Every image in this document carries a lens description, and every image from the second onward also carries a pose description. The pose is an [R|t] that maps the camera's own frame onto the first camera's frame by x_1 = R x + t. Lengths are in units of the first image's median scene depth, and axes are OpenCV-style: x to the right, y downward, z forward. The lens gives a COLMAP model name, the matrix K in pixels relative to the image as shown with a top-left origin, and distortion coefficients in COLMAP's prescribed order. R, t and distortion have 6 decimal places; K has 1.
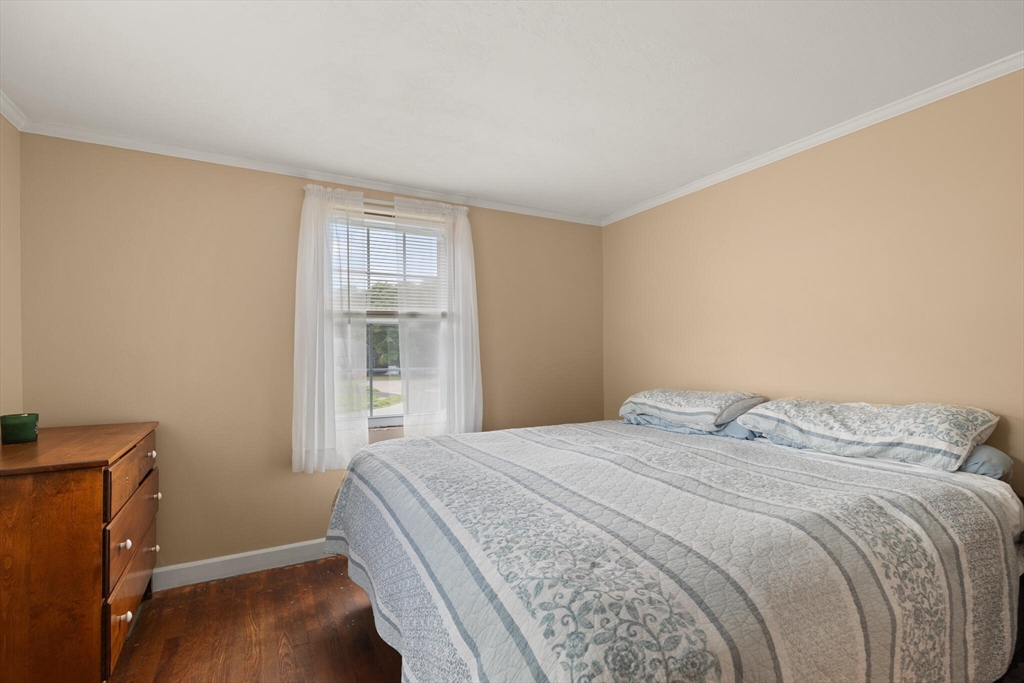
lens RADIAL K [[469.9, 0, 513.5], [0, 469.9, 358.5], [0, 0, 1]] dist [0.006319, -0.000497]
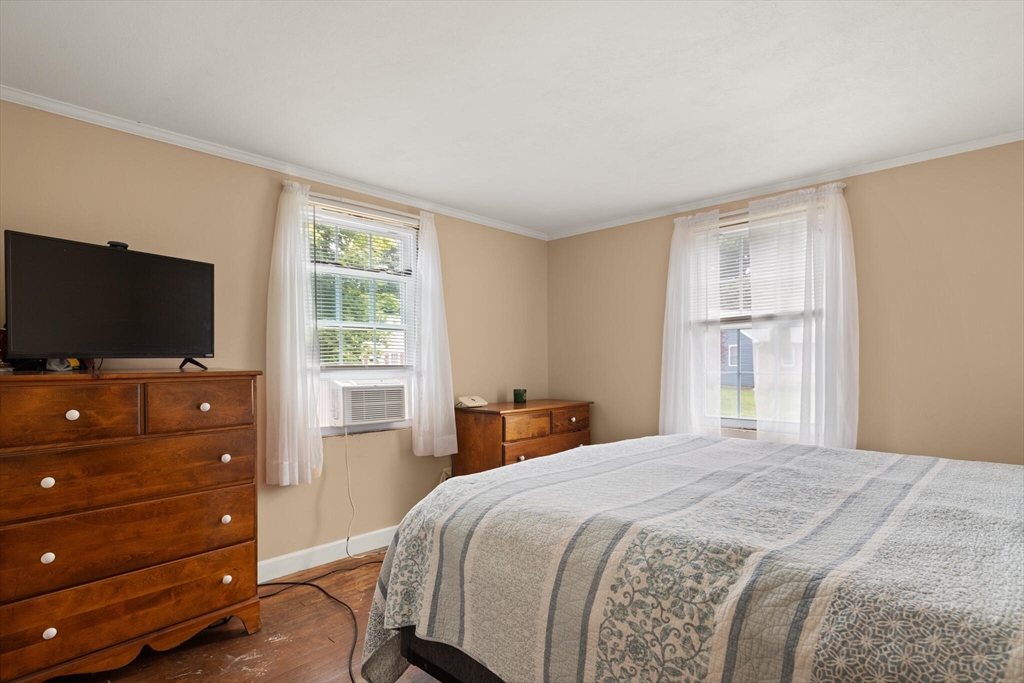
lens RADIAL K [[506.8, 0, 514.9], [0, 506.8, 368.5], [0, 0, 1]] dist [-0.001406, -0.000070]
pose [[0.319165, 0.014977, -0.947581, 1.303727], [0.001533, 0.999866, 0.016320, -0.009908], [0.947698, -0.006661, 0.319099, 0.360000]]
